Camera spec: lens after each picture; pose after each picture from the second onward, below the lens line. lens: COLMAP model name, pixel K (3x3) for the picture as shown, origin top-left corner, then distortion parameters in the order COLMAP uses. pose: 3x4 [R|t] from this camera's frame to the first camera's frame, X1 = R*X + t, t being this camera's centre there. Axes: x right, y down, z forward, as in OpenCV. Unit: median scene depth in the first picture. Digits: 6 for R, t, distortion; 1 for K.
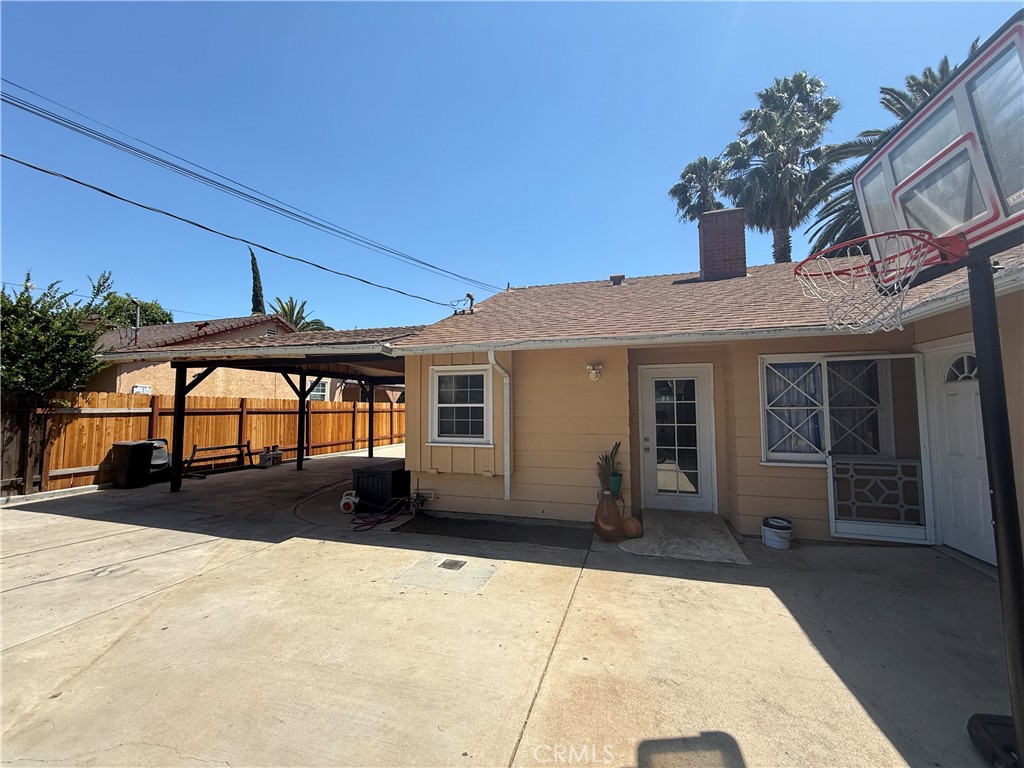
lens RADIAL K [[408.8, 0, 509.3], [0, 408.8, 383.5], [0, 0, 1]] dist [0.000355, 0.000574]
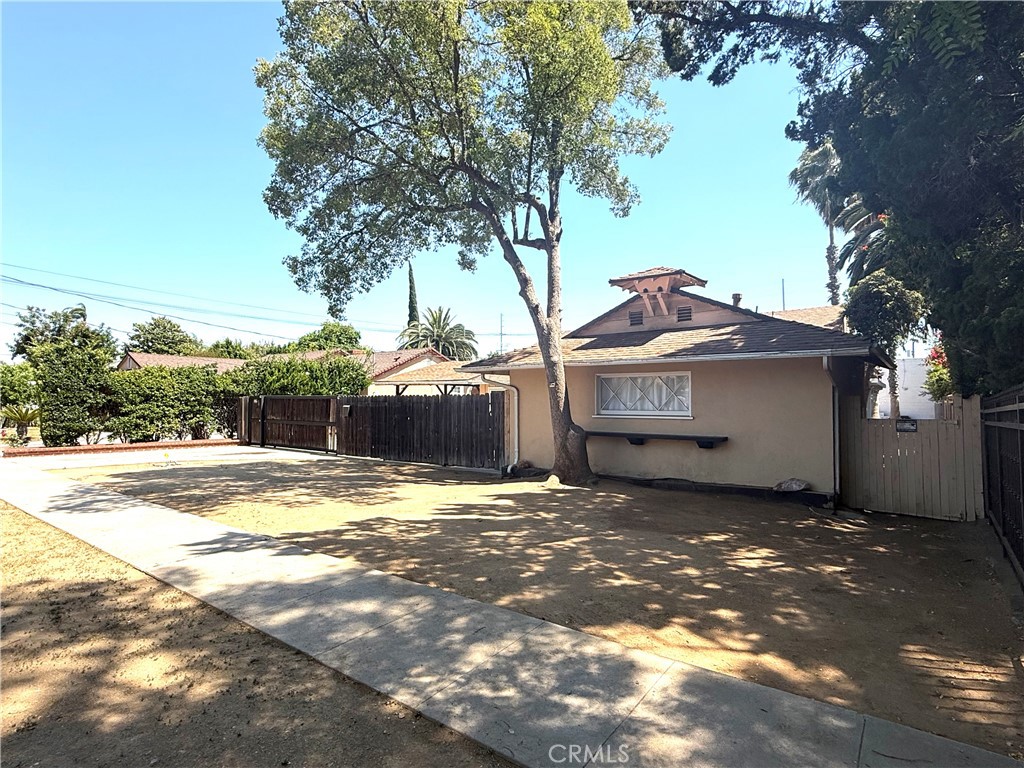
lens RADIAL K [[539.3, 0, 515.2], [0, 539.3, 383.2], [0, 0, 1]] dist [0.002192, 0.001433]
pose [[0.933099, -0.008518, -0.359519, 1.136633], [0.015792, 0.999726, 0.017300, -0.101116], [0.359273, -0.021820, 0.932978, -1.860454]]
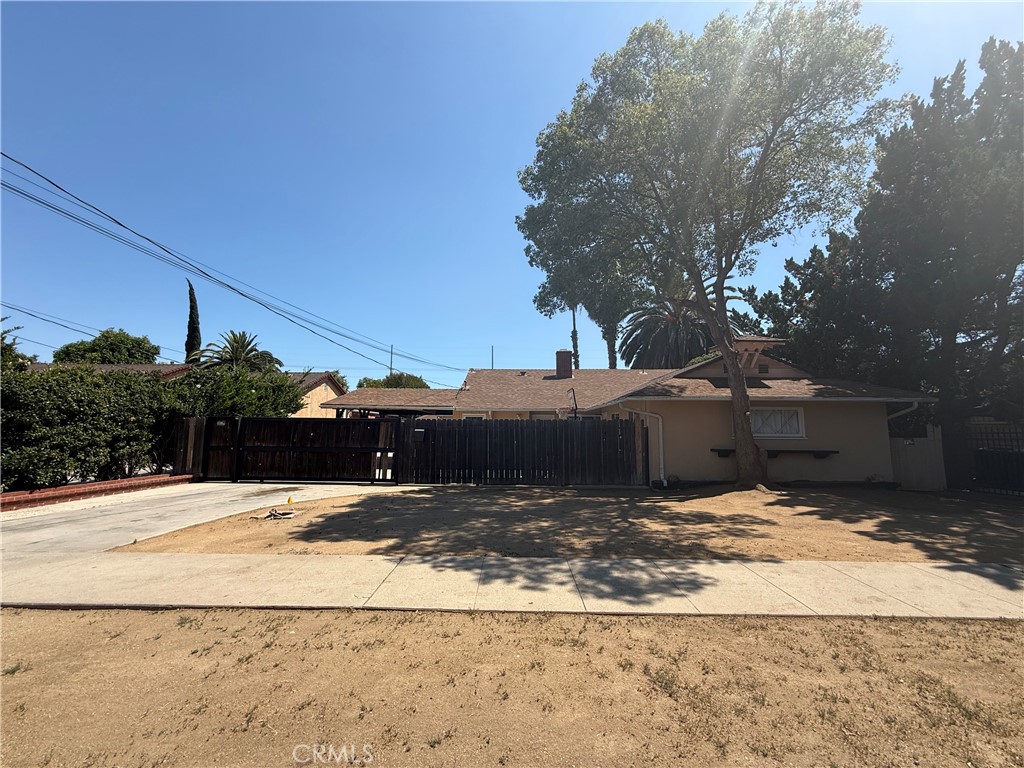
lens RADIAL K [[408.8, 0, 509.3], [0, 408.8, 383.5], [0, 0, 1]] dist [0.000355, 0.000574]
pose [[0.965890, 0.038273, 0.256110, -0.535771], [-0.023813, 0.997955, -0.059325, -0.069950], [-0.257857, 0.051203, 0.964825, -1.631617]]
